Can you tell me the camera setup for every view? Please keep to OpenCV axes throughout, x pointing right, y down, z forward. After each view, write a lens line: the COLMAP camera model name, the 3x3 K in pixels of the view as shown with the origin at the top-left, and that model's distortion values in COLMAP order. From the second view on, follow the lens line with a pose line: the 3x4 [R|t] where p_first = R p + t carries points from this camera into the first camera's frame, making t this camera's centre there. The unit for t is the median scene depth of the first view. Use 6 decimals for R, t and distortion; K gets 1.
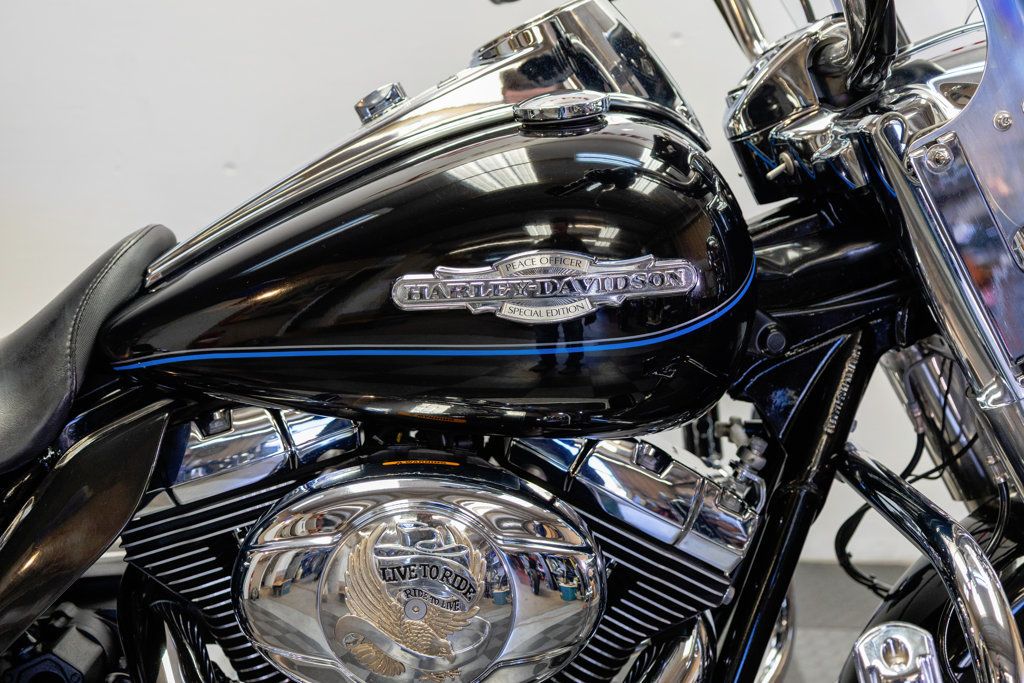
lens RADIAL K [[1449.7, 0, 512.0], [0, 1449.7, 341.5], [0, 0, 1]] dist [0.030558, -0.045416]
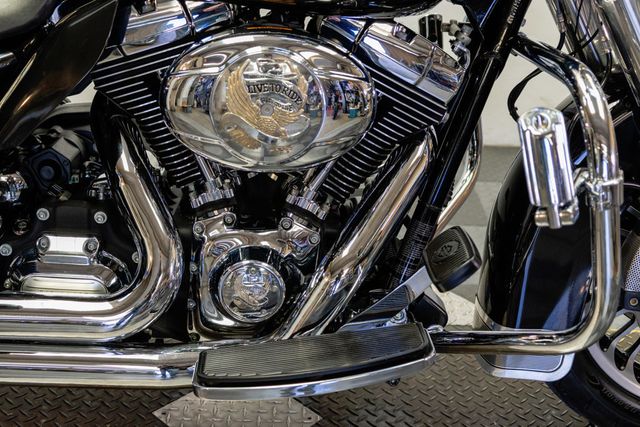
lens RADIAL K [[906.1, 0, 320.0], [0, 906.1, 213.5], [0, 0, 1]] dist [0.030558, -0.045416]
pose [[0.999751, 0.012198, 0.018682, -0.019385], [-0.015403, 0.983109, 0.182370, 0.095141], [-0.016142, -0.182612, 0.983053, -0.078430]]
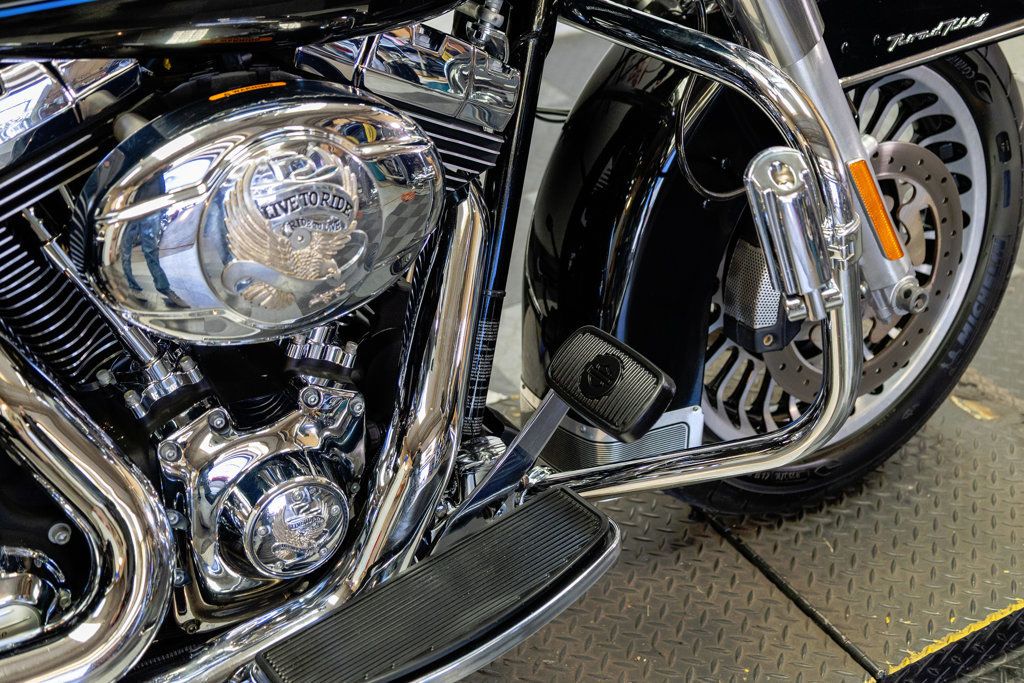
lens RADIAL K [[1449.7, 0, 512.0], [0, 1449.7, 341.5], [0, 0, 1]] dist [0.030558, -0.045416]
pose [[0.859412, -0.279948, 0.427833, -0.339841], [0.122221, 0.925007, 0.359756, -0.078173], [-0.496461, -0.256888, 0.829177, 0.080601]]
